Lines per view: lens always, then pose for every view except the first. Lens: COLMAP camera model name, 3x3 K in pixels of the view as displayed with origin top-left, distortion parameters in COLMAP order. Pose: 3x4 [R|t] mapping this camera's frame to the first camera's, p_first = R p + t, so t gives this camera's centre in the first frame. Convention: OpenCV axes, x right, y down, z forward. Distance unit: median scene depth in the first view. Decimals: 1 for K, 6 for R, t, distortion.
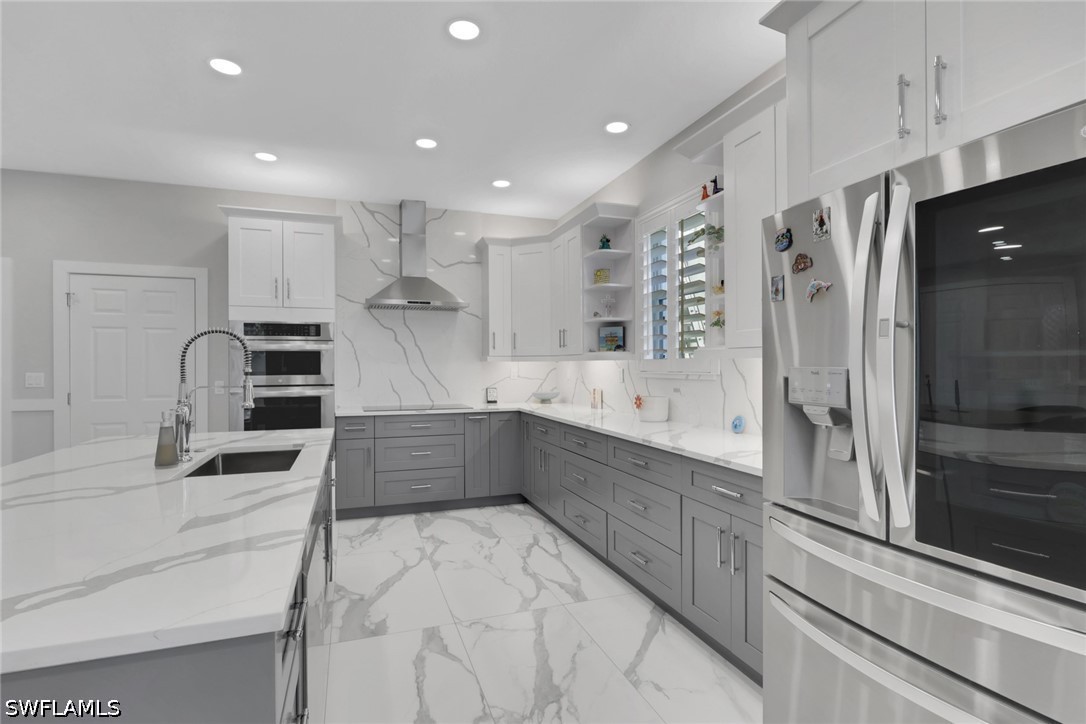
lens RADIAL K [[520.5, 0, 532.9], [0, 520.5, 366.3], [0, 0, 1]] dist [-0.001397, 0.000792]
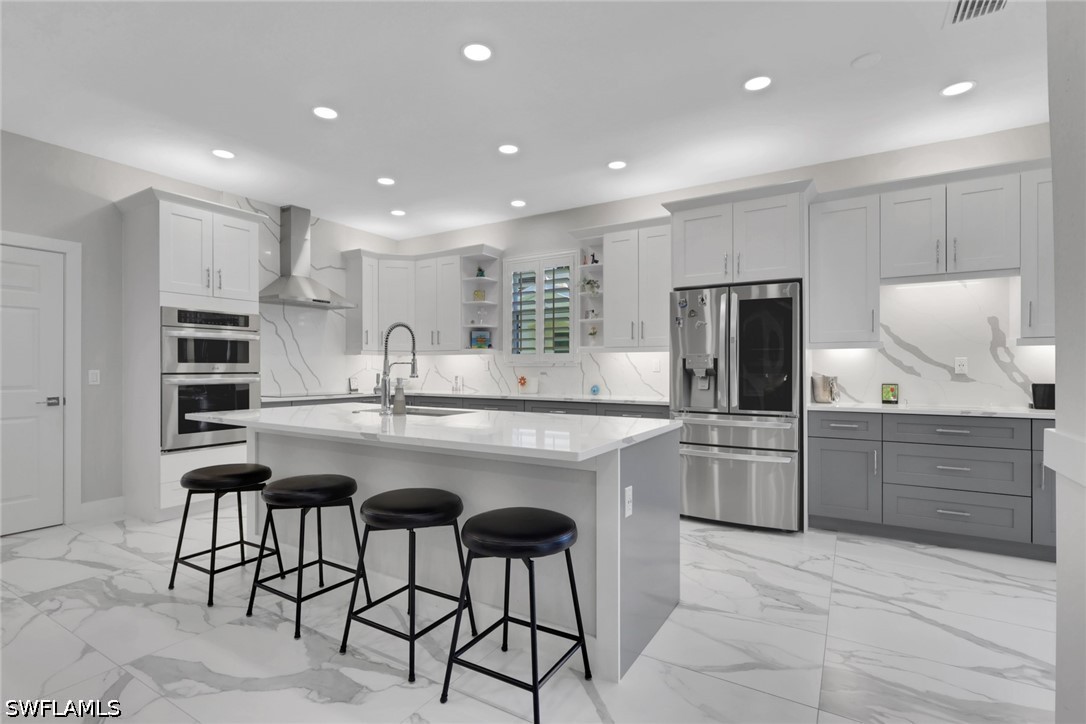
lens RADIAL K [[520.5, 0, 528.6], [0, 520.5, 362.5], [0, 0, 1]] dist [-0.001397, 0.000792]
pose [[0.784358, 0.010657, 0.620217, -0.630326], [-0.001222, 0.999877, -0.015634, 0.031257], [-0.620307, 0.011505, 0.784275, -0.188055]]
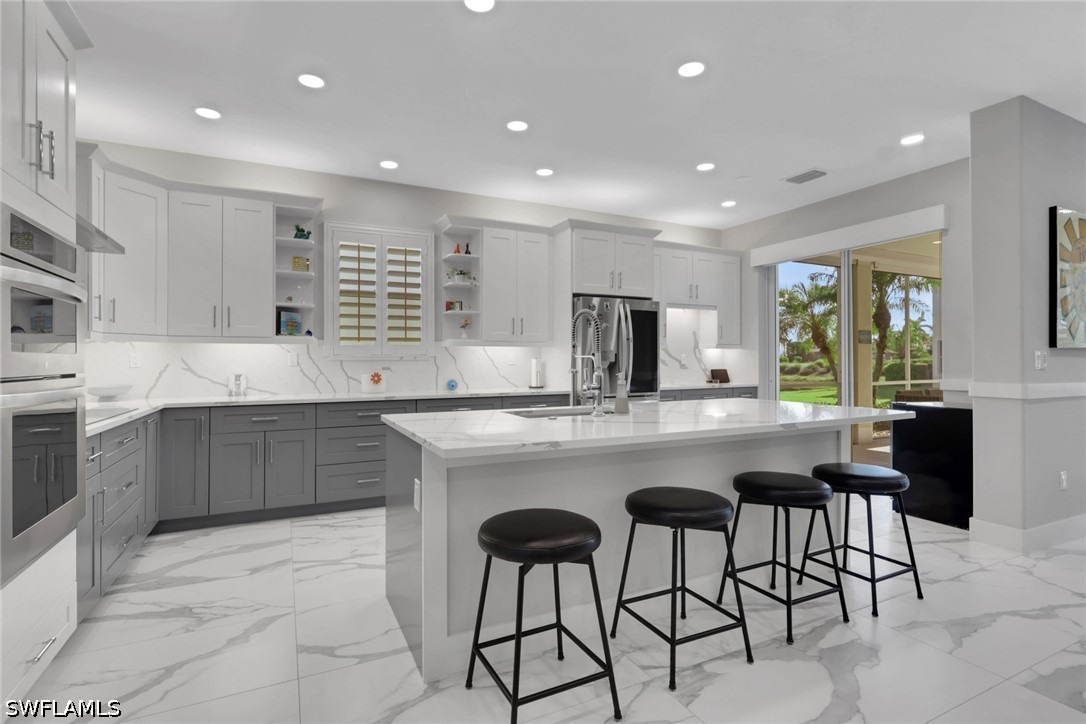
lens RADIAL K [[520.5, 0, 529.5], [0, 520.5, 363.7], [0, 0, 1]] dist [-0.001397, 0.000792]
pose [[-0.102714, -0.002470, 0.994708, -0.946257], [0.006091, 0.999977, 0.003112, 0.026465], [-0.994692, 0.006379, -0.102697, 0.645091]]
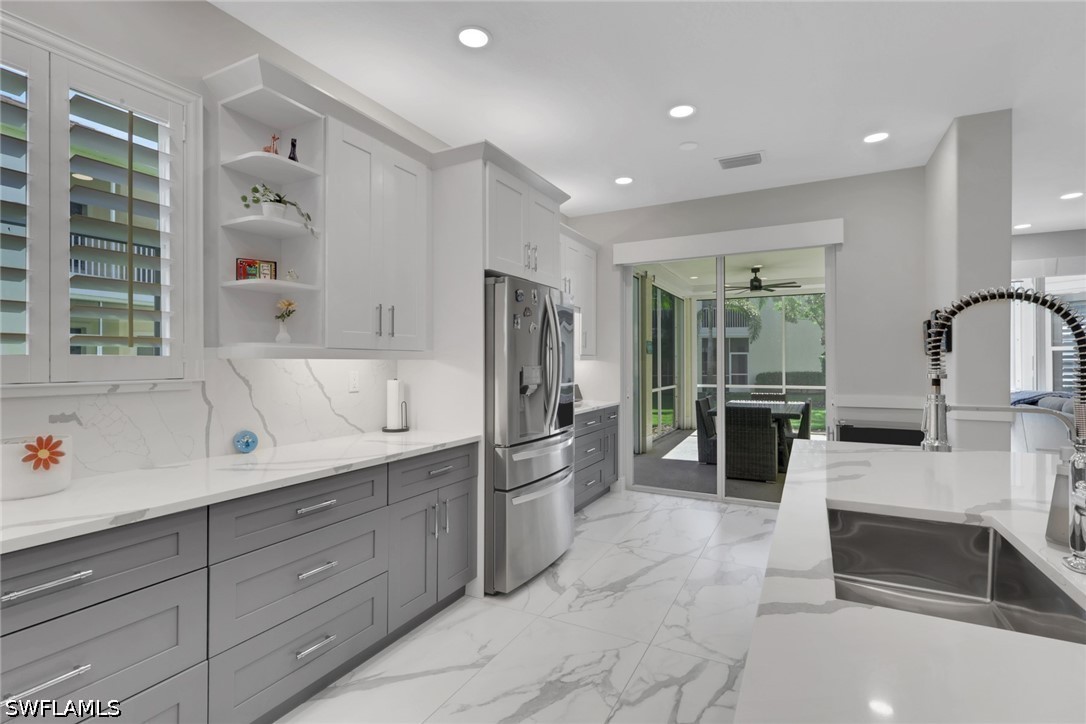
lens RADIAL K [[520.5, 0, 538.2], [0, 520.5, 360.0], [0, 0, 1]] dist [-0.001397, 0.000792]
pose [[-0.681663, 0.008985, 0.731611, -0.343541], [0.007771, 0.999957, -0.005040, -0.003734], [-0.731625, 0.002250, -0.681704, 0.847986]]
